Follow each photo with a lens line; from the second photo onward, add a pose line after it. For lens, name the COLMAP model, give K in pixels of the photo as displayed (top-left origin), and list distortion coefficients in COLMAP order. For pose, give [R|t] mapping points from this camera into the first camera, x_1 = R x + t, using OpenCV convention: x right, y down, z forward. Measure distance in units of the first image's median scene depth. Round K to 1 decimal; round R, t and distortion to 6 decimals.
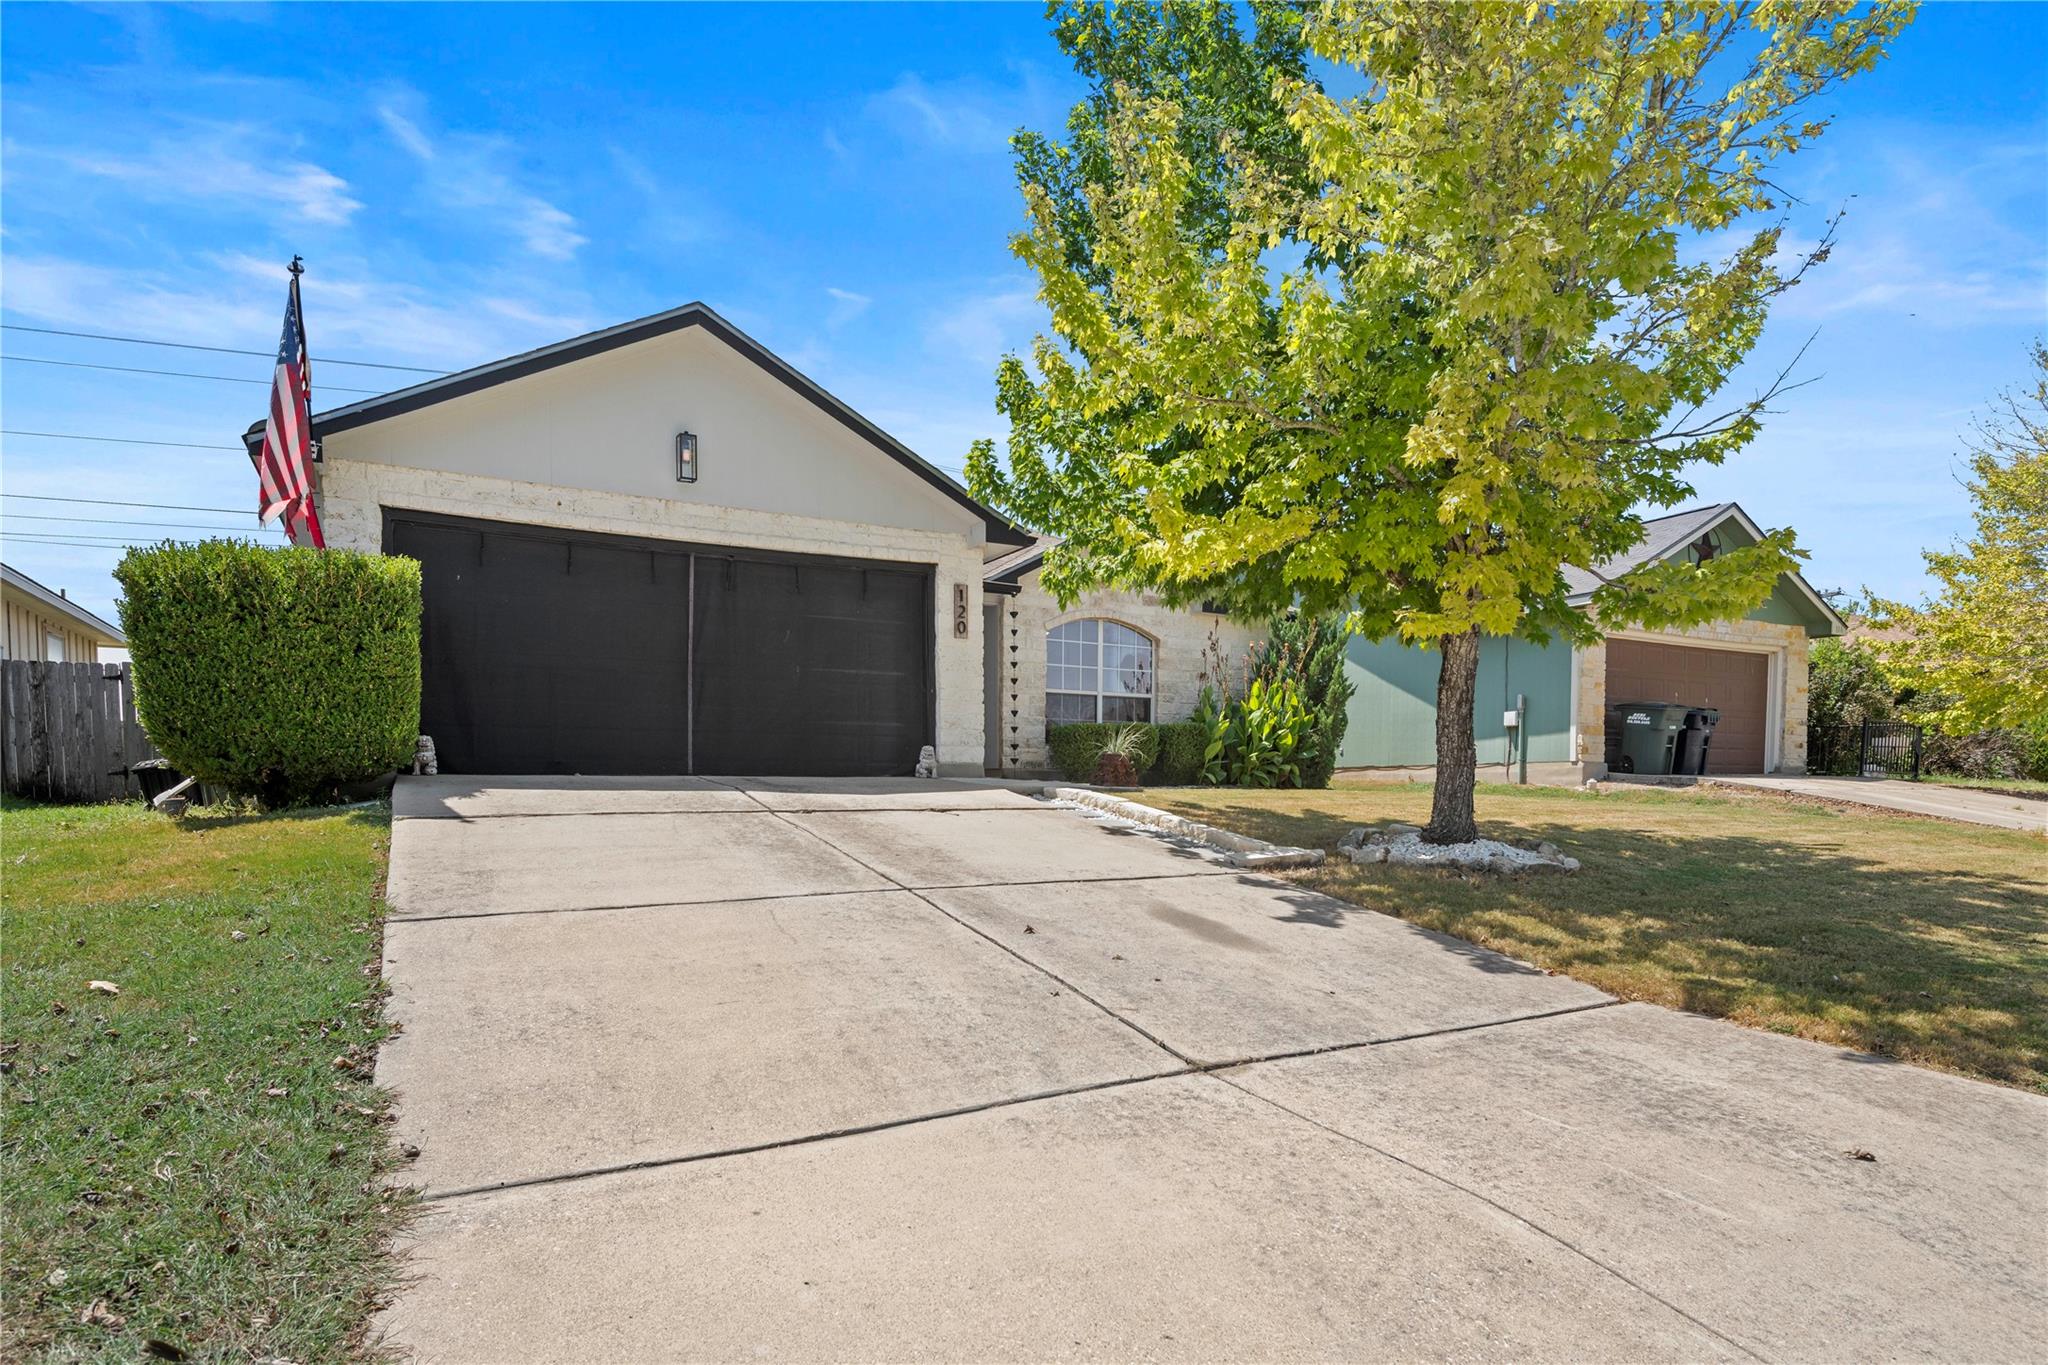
lens RADIAL K [[847.6, 0, 1006.2], [0, 847.6, 827.4], [0, 0, 1]] dist [0.000469, -0.000337]
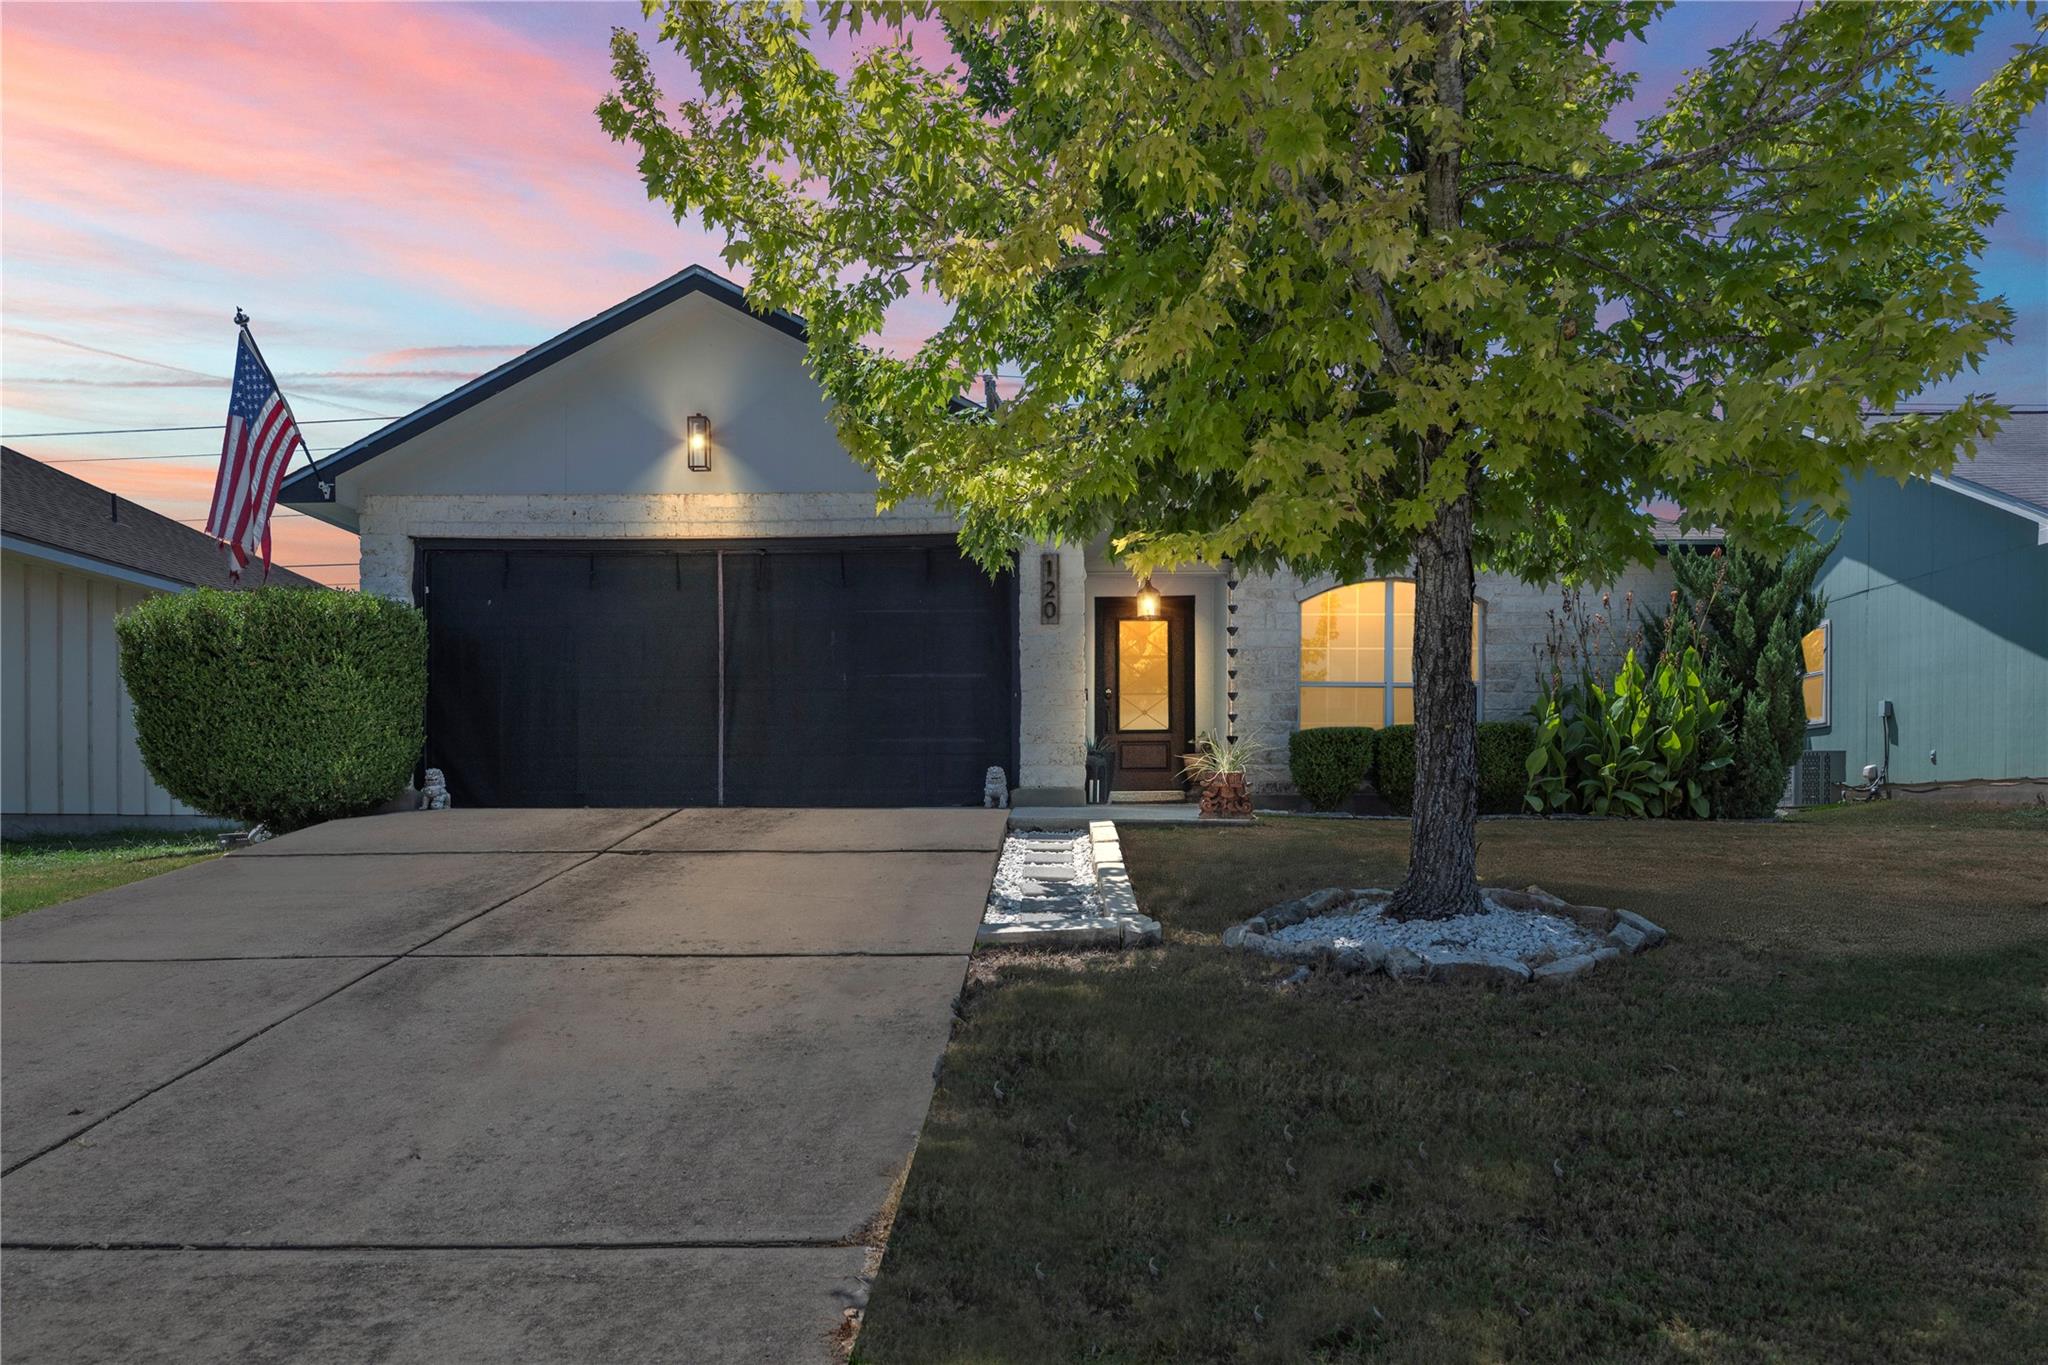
lens RADIAL K [[1066.5, 0, 1020.5], [0, 1066.5, 826.7], [0, 0, 1]] dist [-0.001017, 0.000795]
pose [[0.916285, -0.000879, -0.400526, 0.524609], [-0.014669, 0.999253, -0.035751, -0.012742], [0.400258, 0.038634, 0.915588, 0.211418]]
